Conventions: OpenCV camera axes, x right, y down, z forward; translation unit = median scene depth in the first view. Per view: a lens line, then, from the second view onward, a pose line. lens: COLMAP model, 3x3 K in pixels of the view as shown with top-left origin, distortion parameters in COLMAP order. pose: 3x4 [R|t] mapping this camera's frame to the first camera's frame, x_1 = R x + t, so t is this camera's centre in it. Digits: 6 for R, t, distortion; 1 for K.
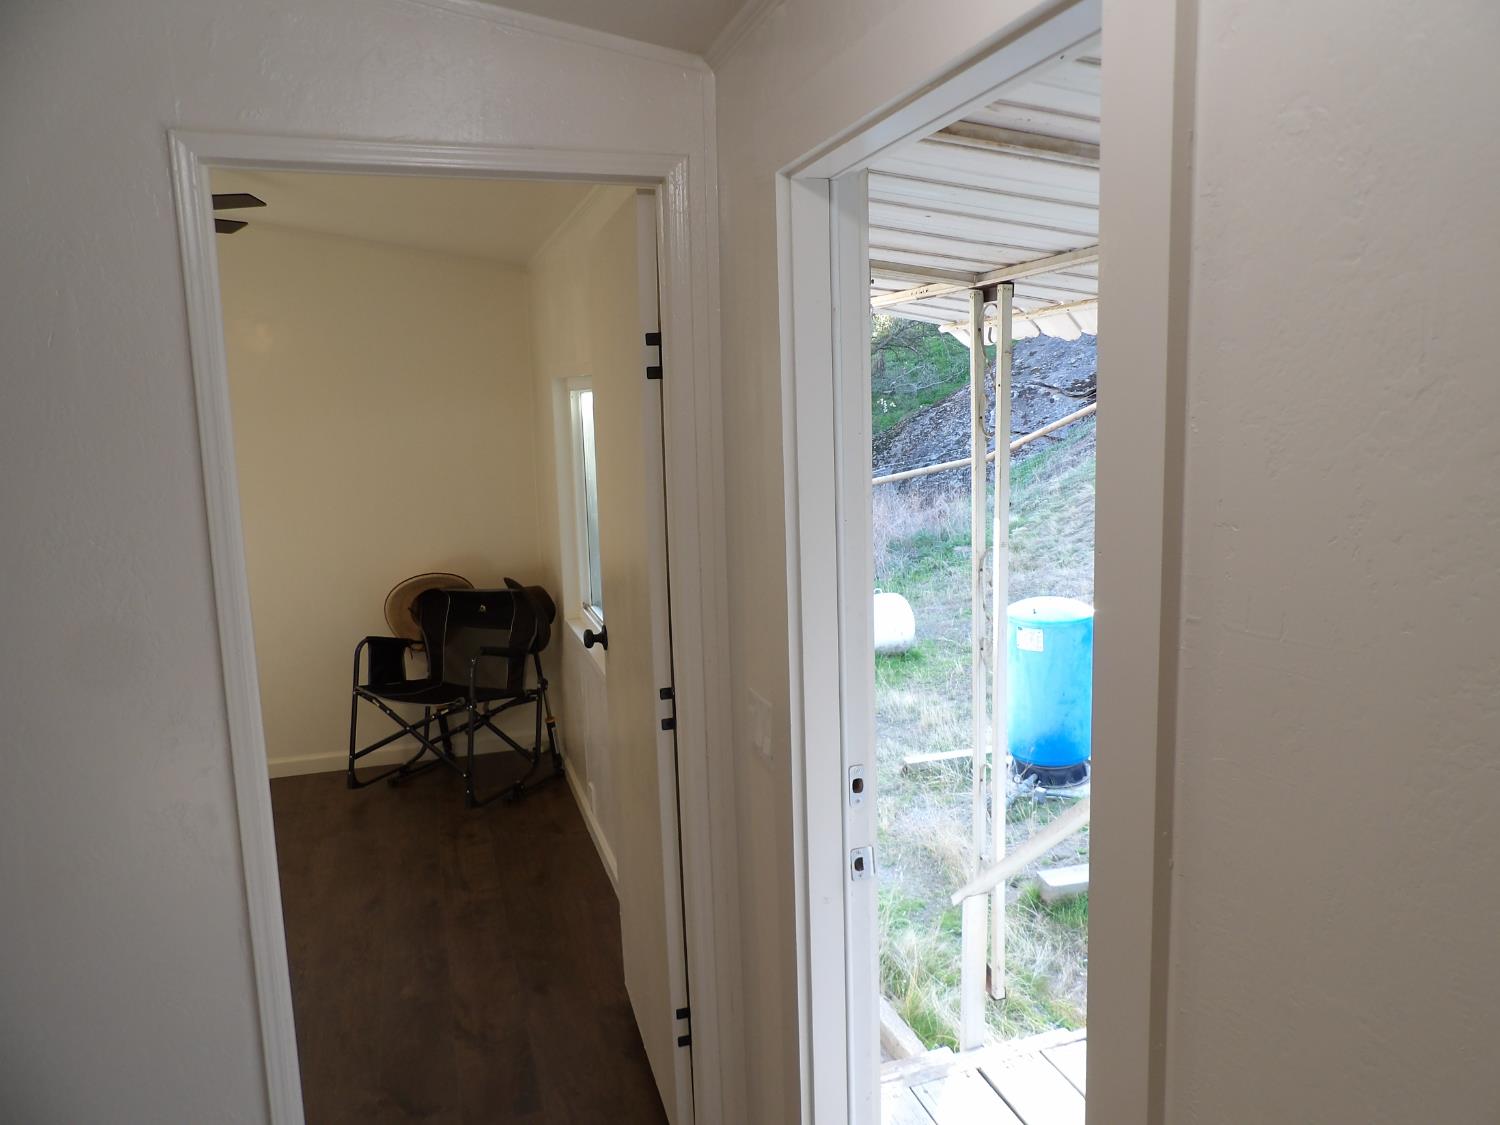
lens RADIAL K [[1078.7, 0, 754.7], [0, 1078.7, 562.6], [0, 0, 1]] dist [-0.033875, 0.036954]
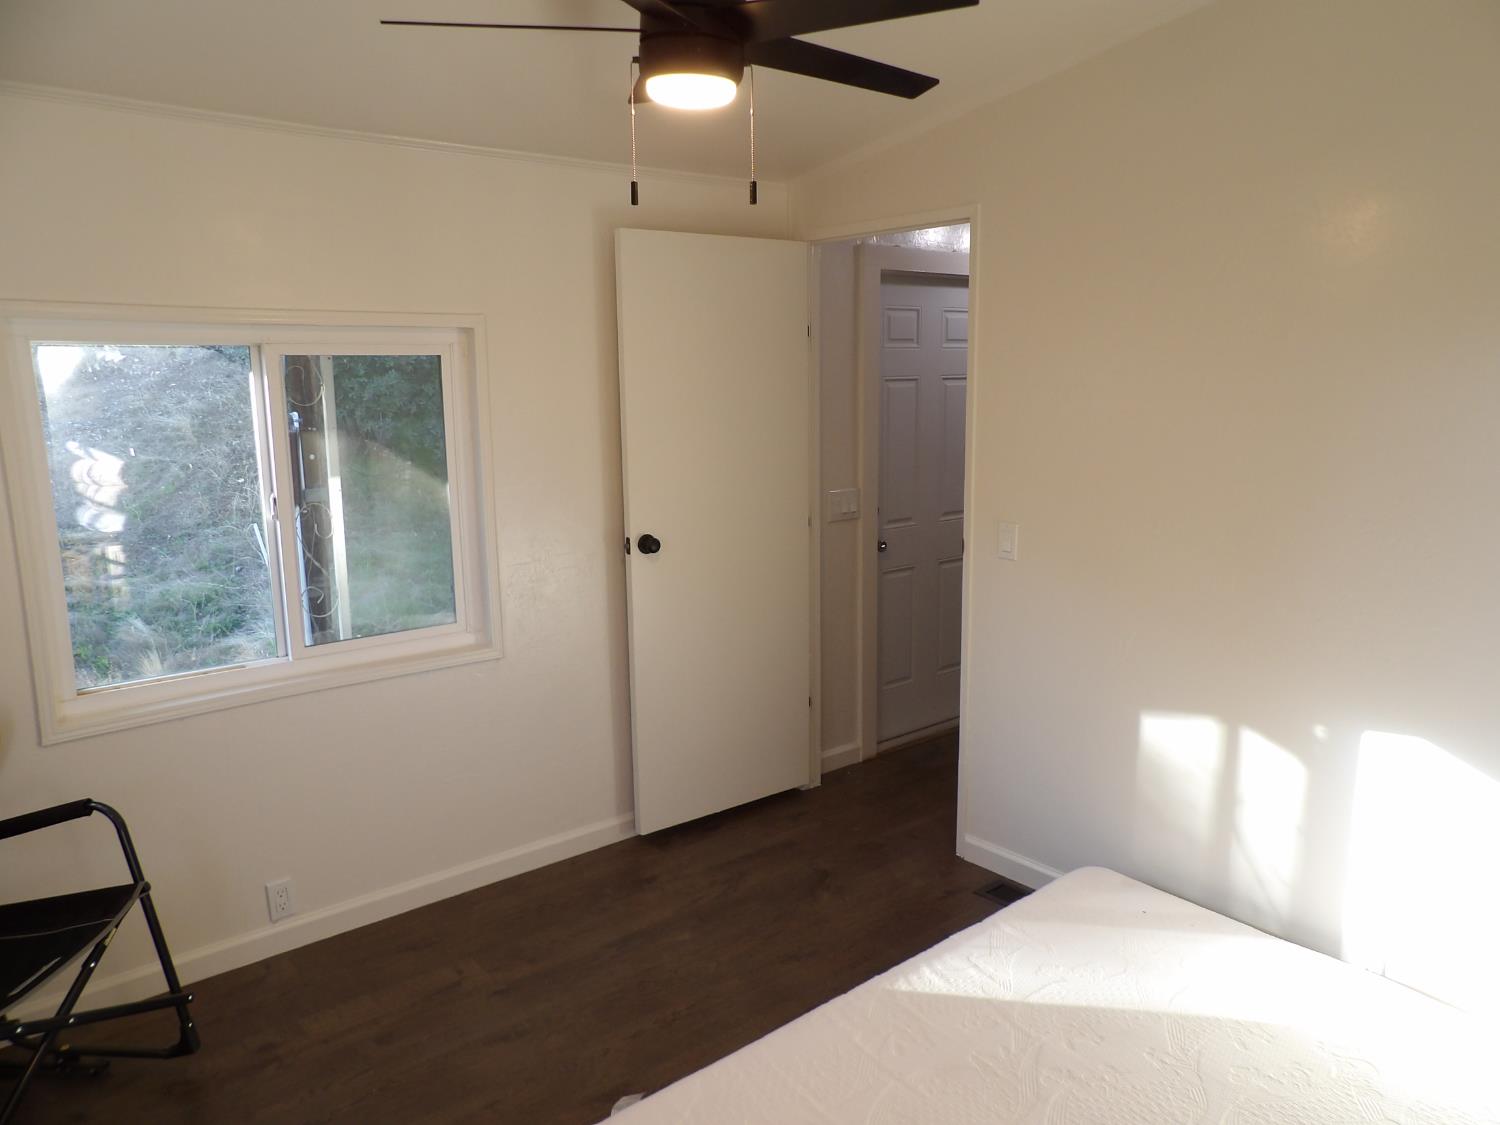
lens RADIAL K [[1078.7, 0, 754.7], [0, 1078.7, 562.6], [0, 0, 1]] dist [-0.033875, 0.036954]
pose [[-0.373445, -0.120896, 0.919741, -0.836600], [0.167121, 0.966481, 0.194896, -0.086283], [-0.912474, 0.226491, -0.340723, 0.814268]]
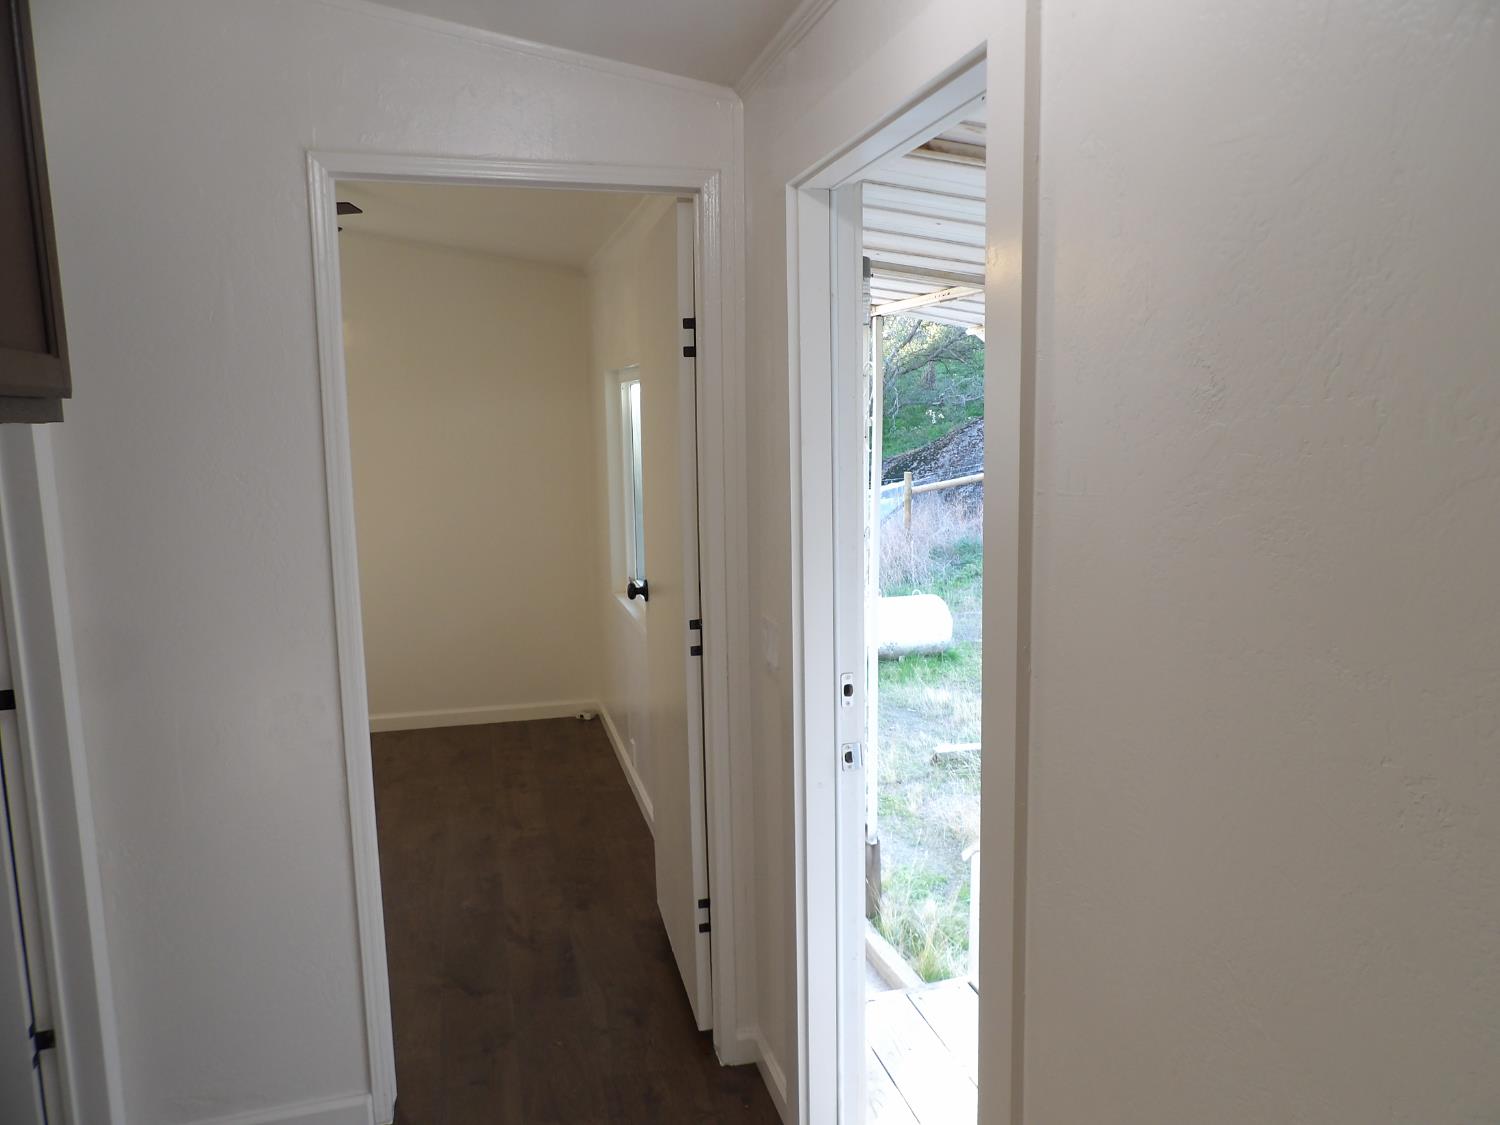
lens RADIAL K [[1080.7, 0, 750.0], [0, 1080.7, 562.5], [0, 0, 1]] dist [-0.027403, -0.002240]
pose [[0.998543, 0.019247, -0.050411, 0.017347], [-0.019852, 0.999737, -0.011524, 0.031516], [0.050176, 0.012508, 0.998662, -0.084362]]
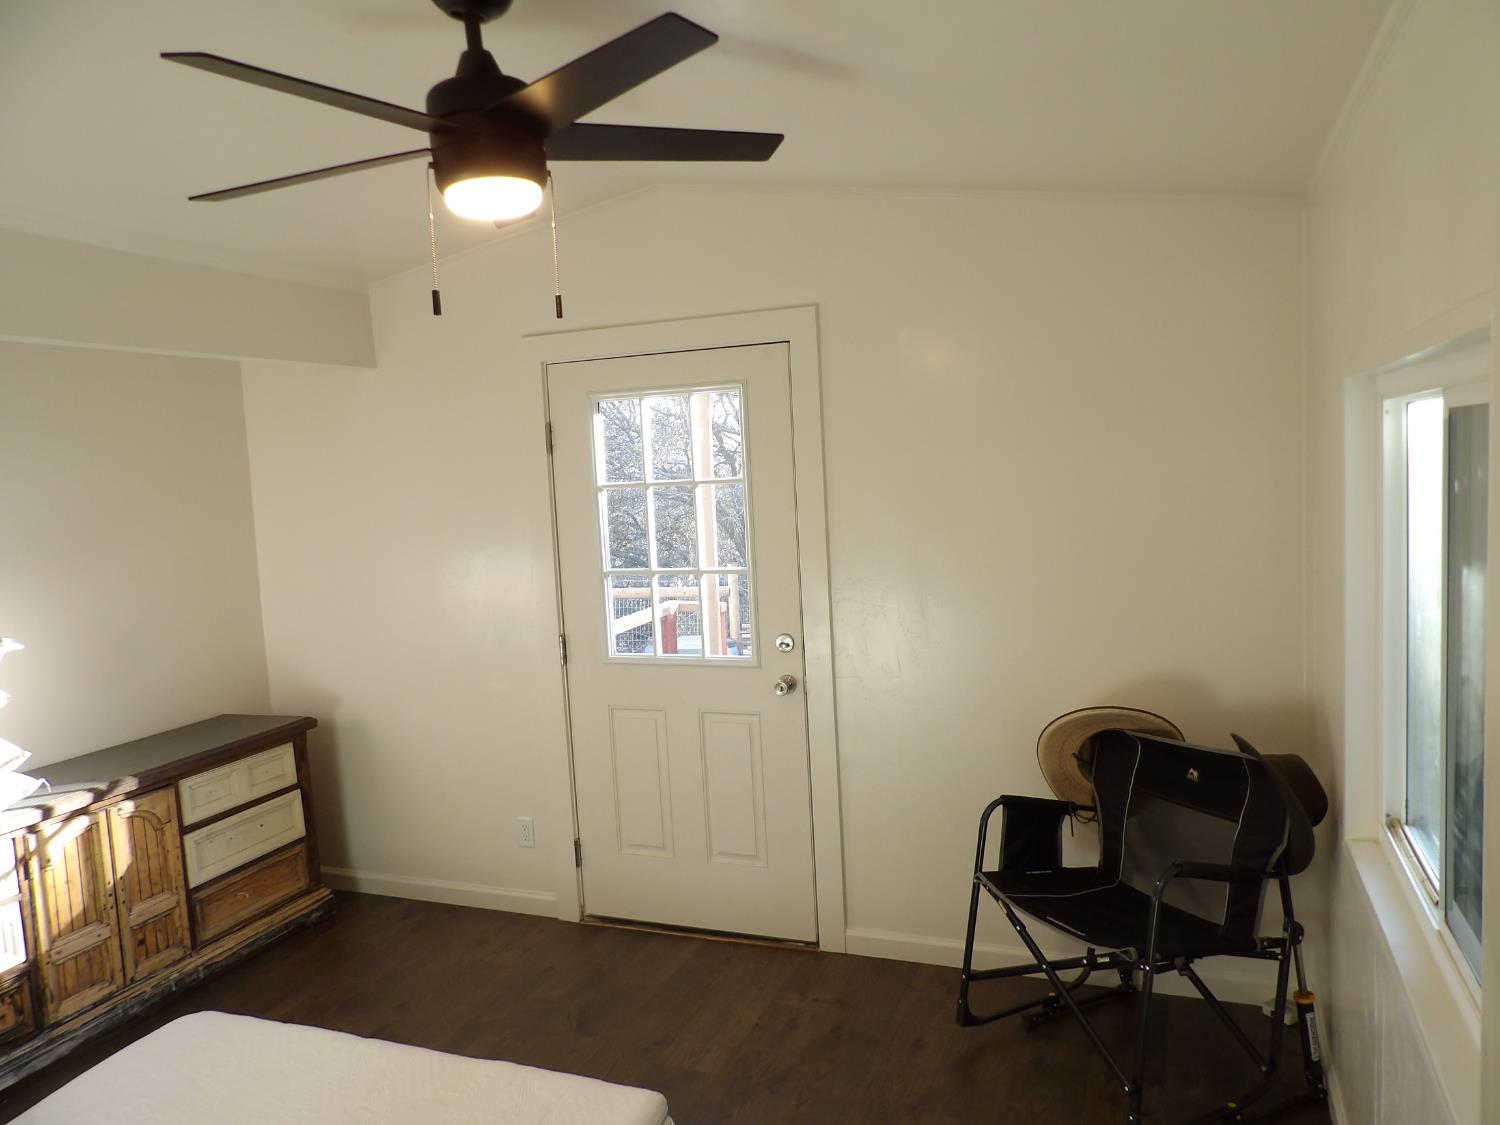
lens RADIAL K [[1078.7, 0, 754.7], [0, 1078.7, 562.6], [0, 0, 1]] dist [-0.033875, 0.036954]
pose [[0.771833, 0.045641, -0.634185, -0.072258], [-0.068356, 0.997596, -0.011398, -0.053887], [0.632141, 0.052147, 0.773097, 0.401888]]
